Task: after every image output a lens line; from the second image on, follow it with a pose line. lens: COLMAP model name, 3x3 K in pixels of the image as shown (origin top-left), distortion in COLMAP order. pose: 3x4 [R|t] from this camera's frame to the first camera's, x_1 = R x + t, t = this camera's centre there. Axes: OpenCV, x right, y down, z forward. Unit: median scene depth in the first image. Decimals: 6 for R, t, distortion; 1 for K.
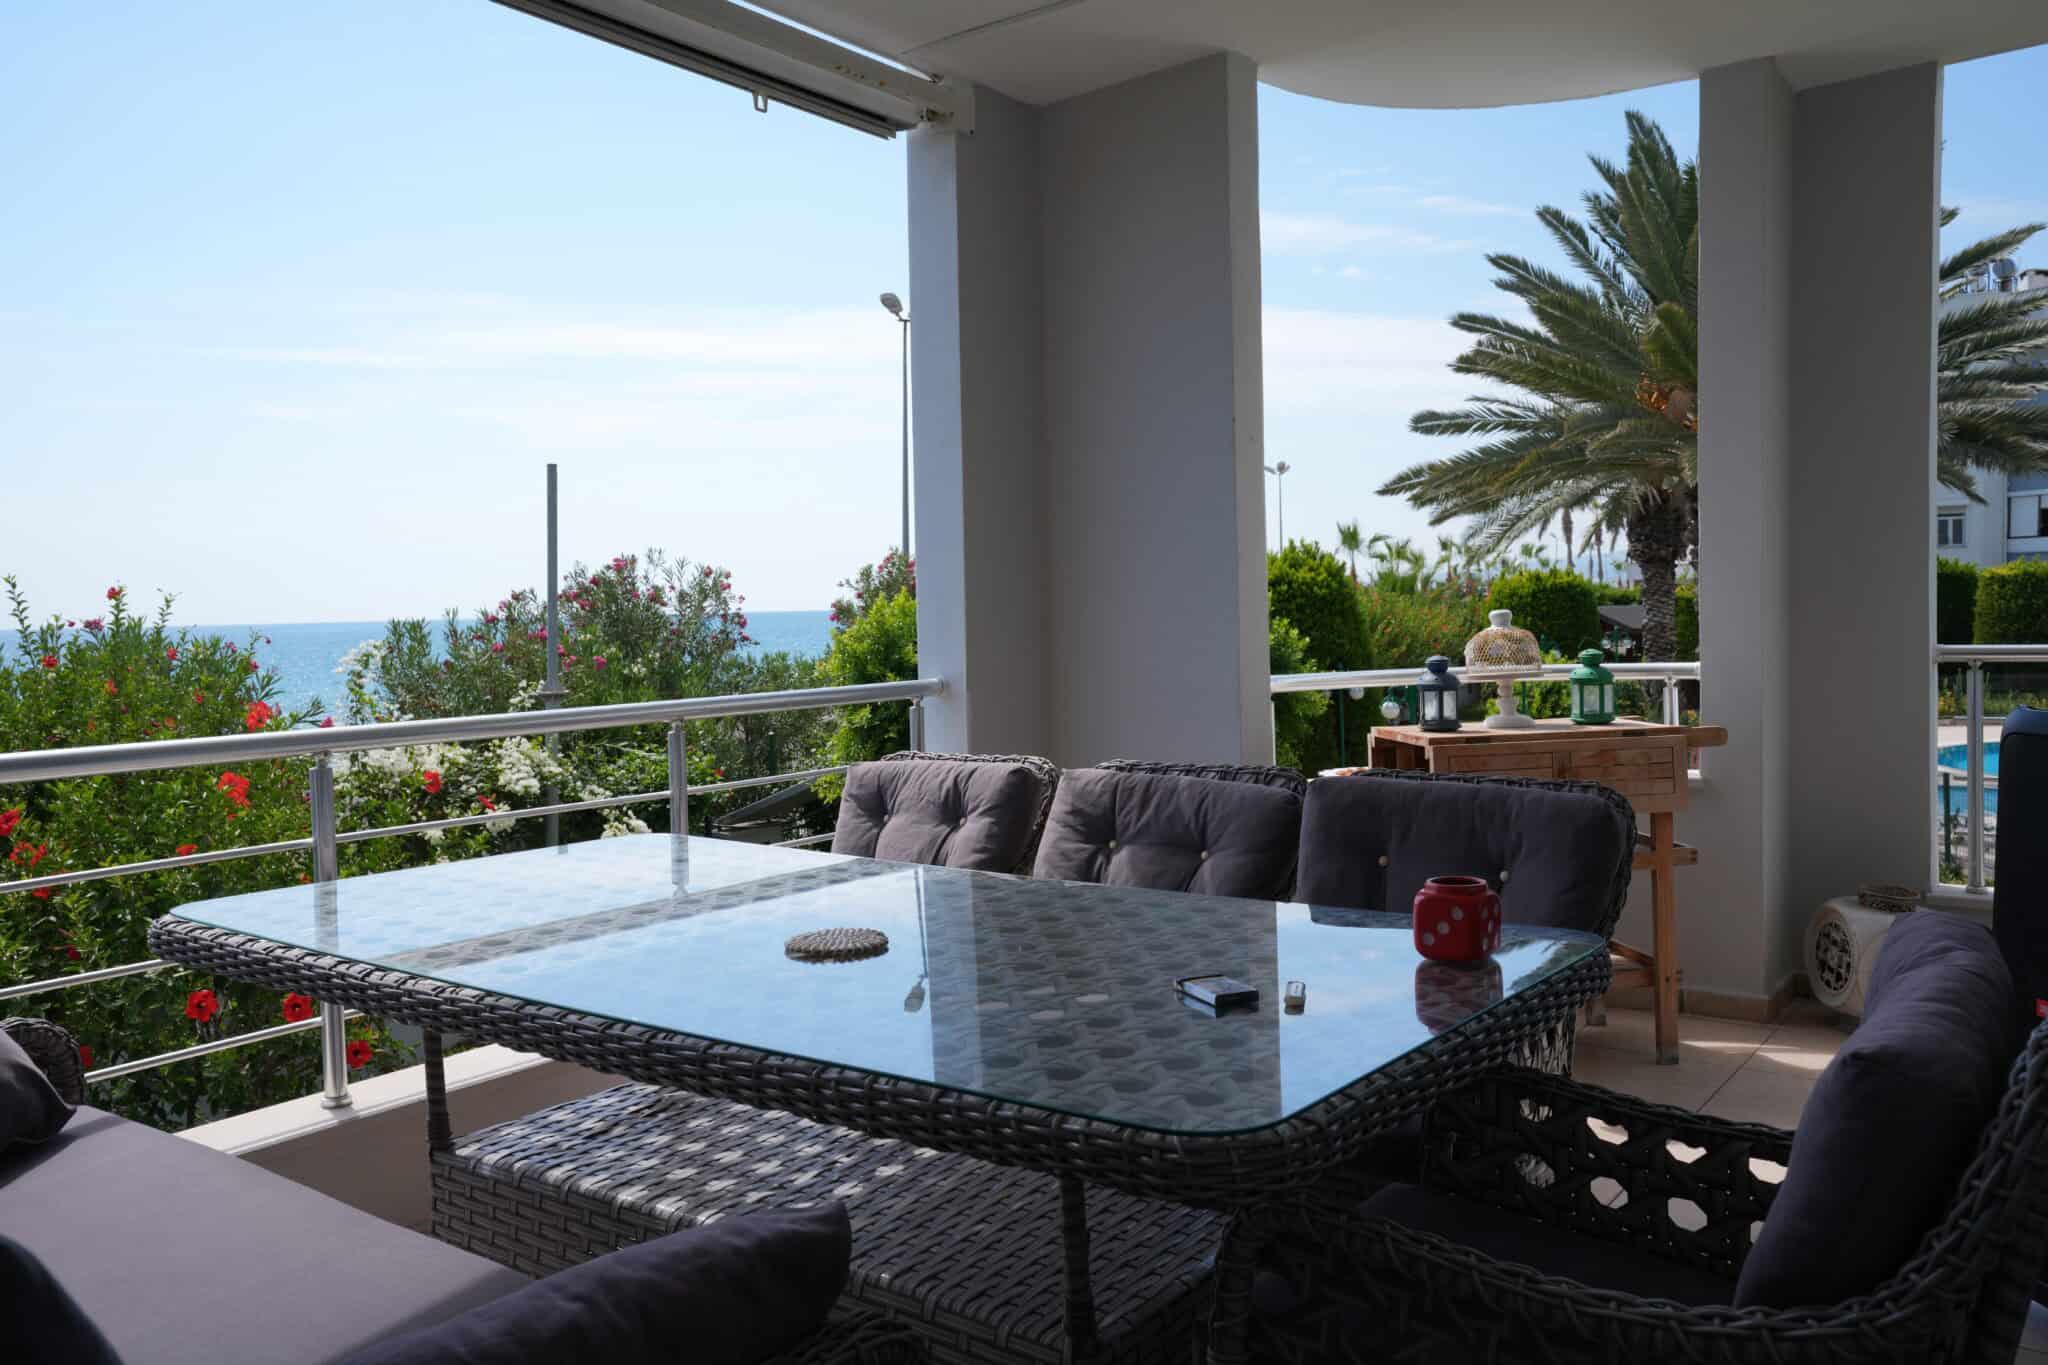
lens RADIAL K [[1557.9, 0, 1023.2], [0, 1557.9, 667.5], [0, 0, 1]] dist [0.015593, 0.010304]
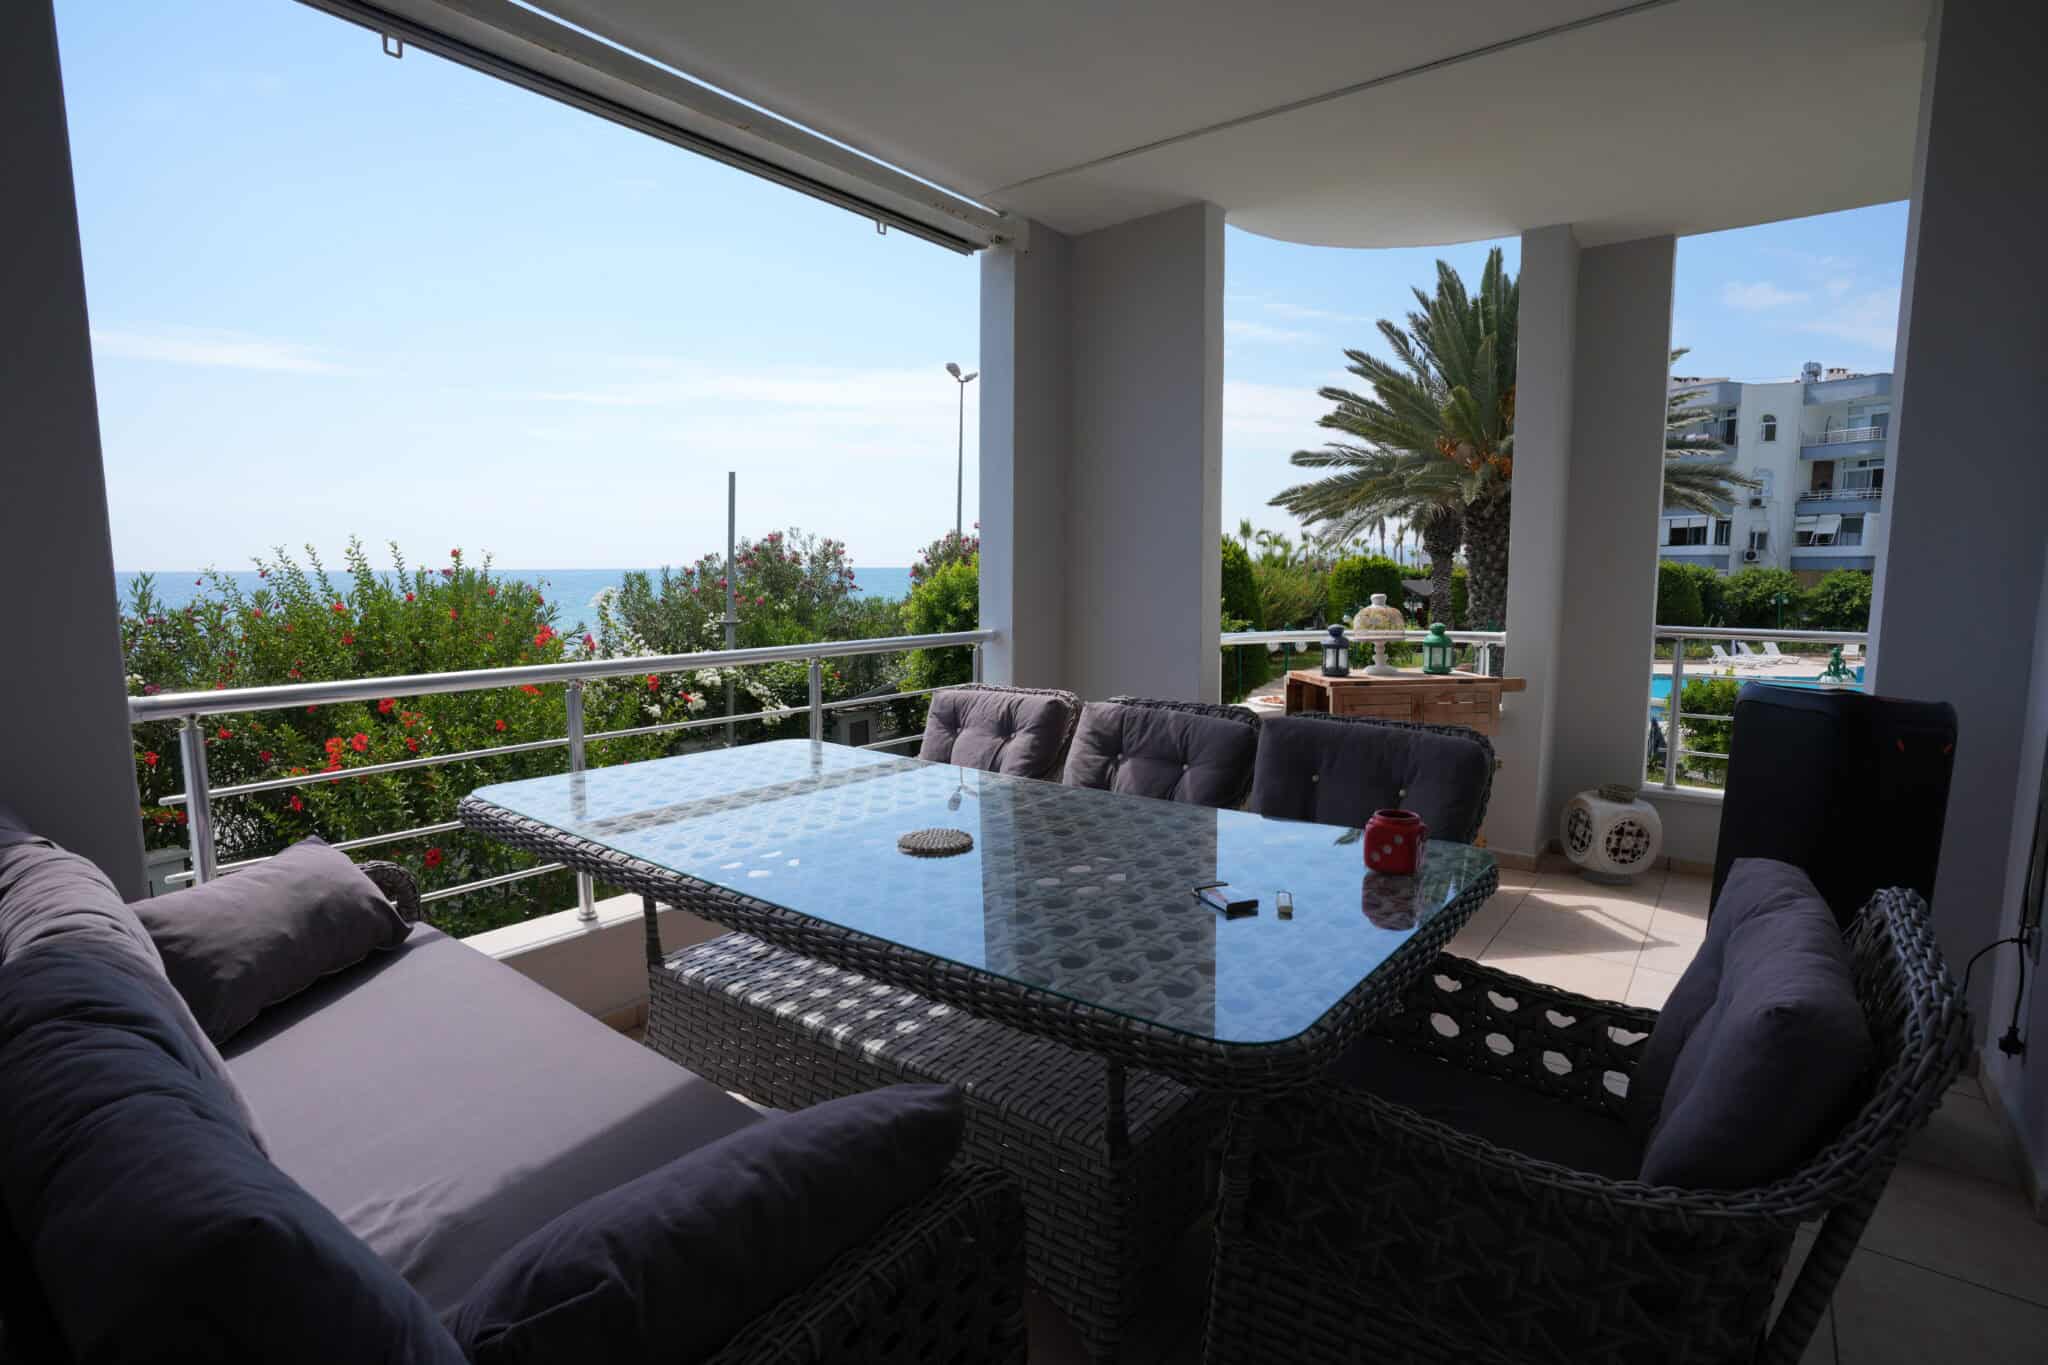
lens RADIAL K [[1002.6, 0, 1023.0], [0, 1002.6, 674.4], [0, 0, 1]] dist [-0.090128, 0.045246]
pose [[0.999628, 0.026727, -0.005465, -0.006939], [-0.026306, 0.997447, 0.066386, -0.004992], [0.007226, -0.066218, 0.997779, 0.022448]]
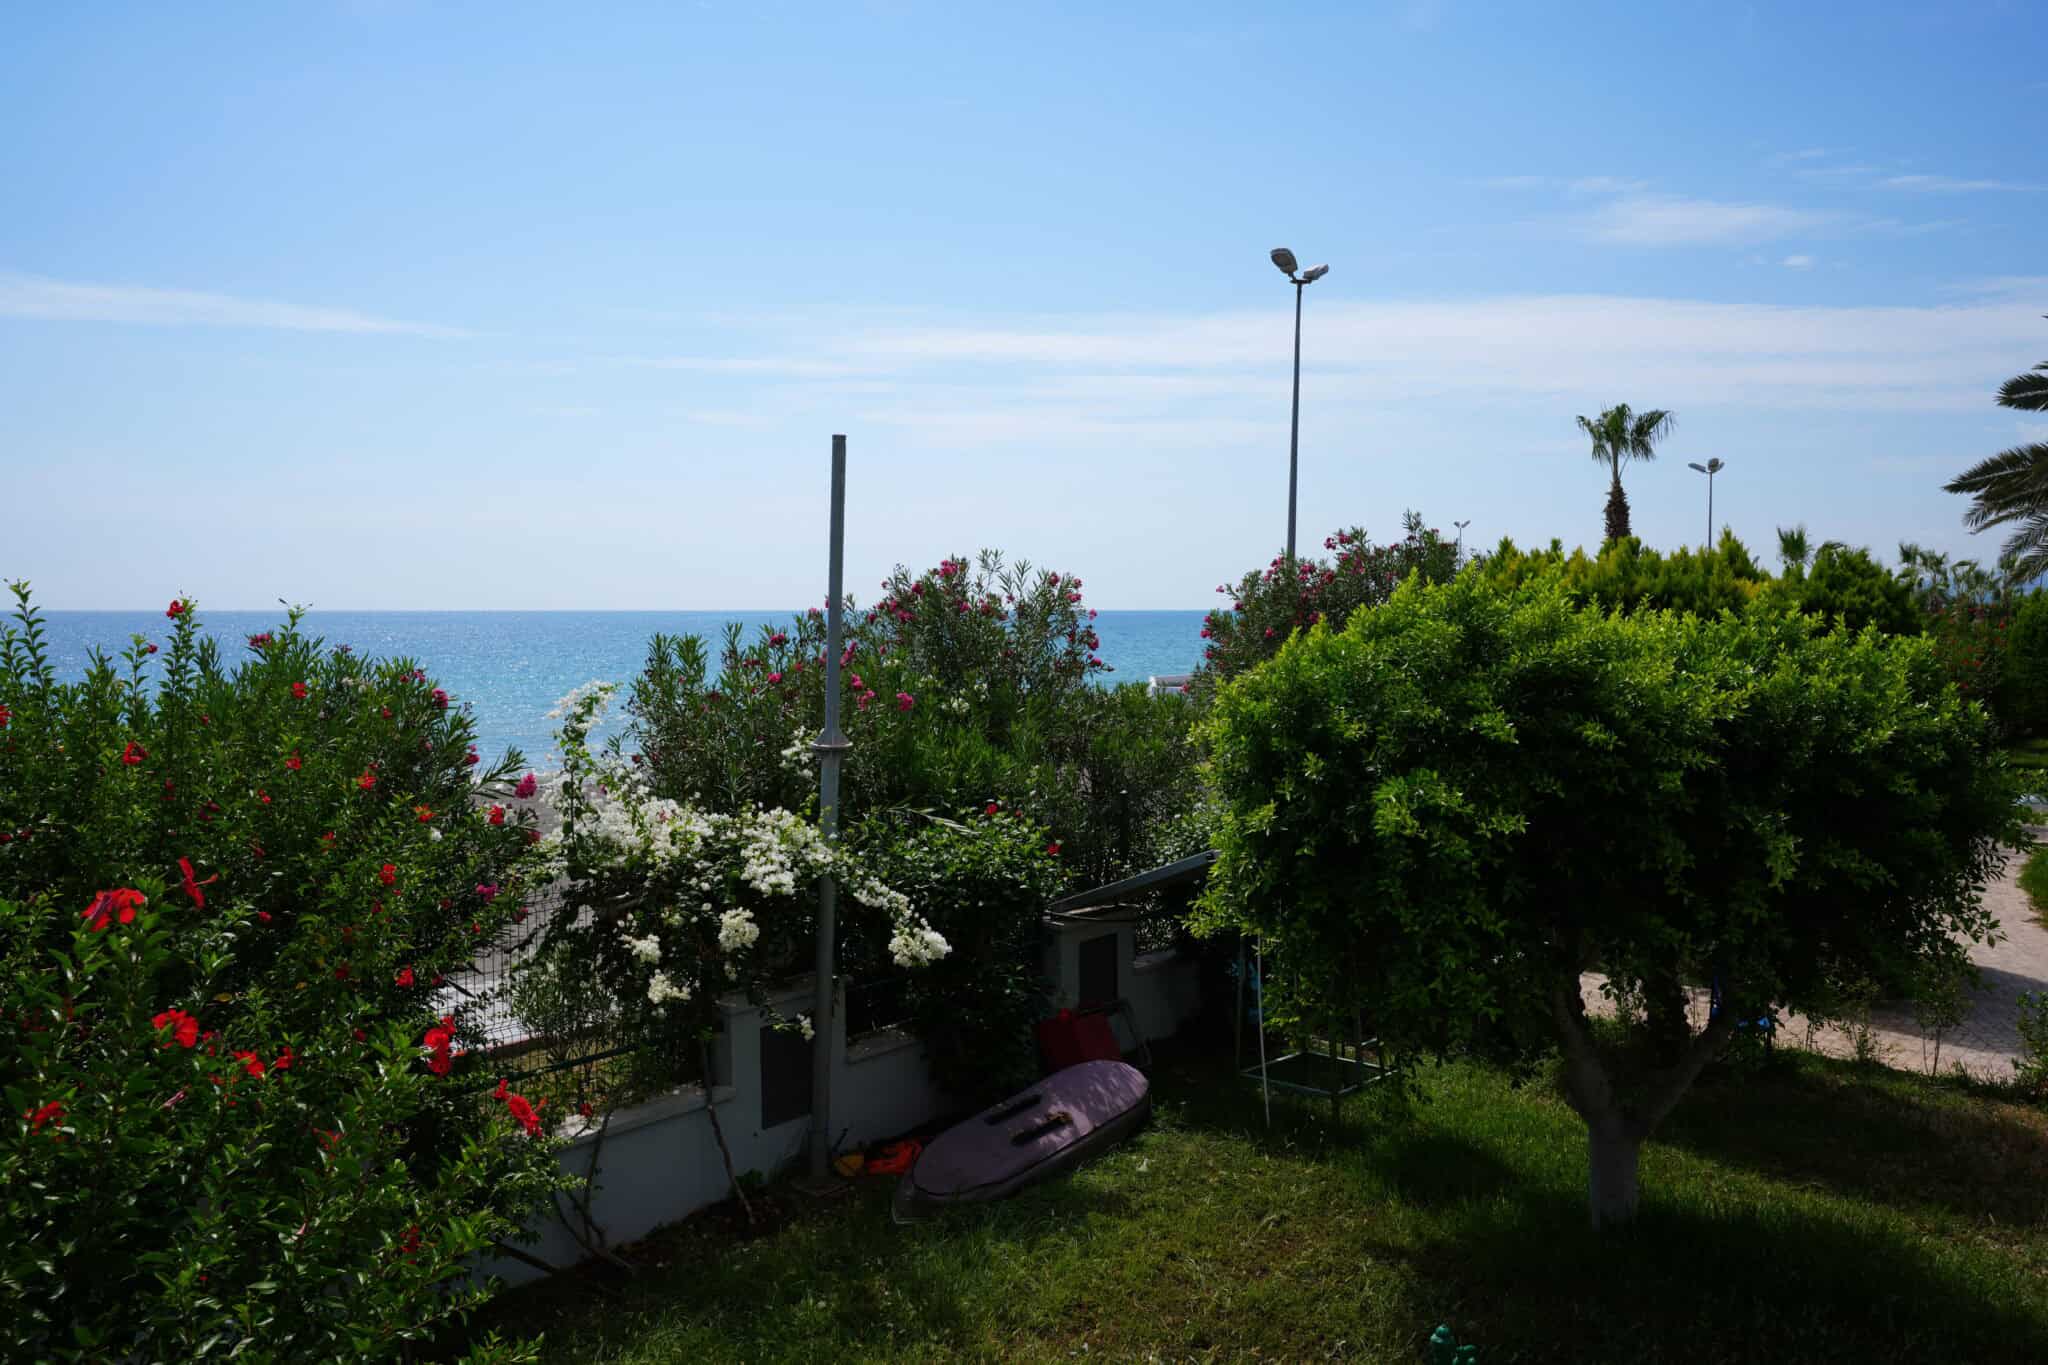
lens RADIAL K [[1580.0, 0, 1015.4], [0, 1580.0, 689.7], [0, 0, 1]] dist [-0.007236, 0.073133]
pose [[0.972701, 0.035411, -0.229346, -0.052043], [-0.032625, 0.999341, 0.015930, -0.027808], [0.229759, -0.008013, 0.973215, 0.326648]]
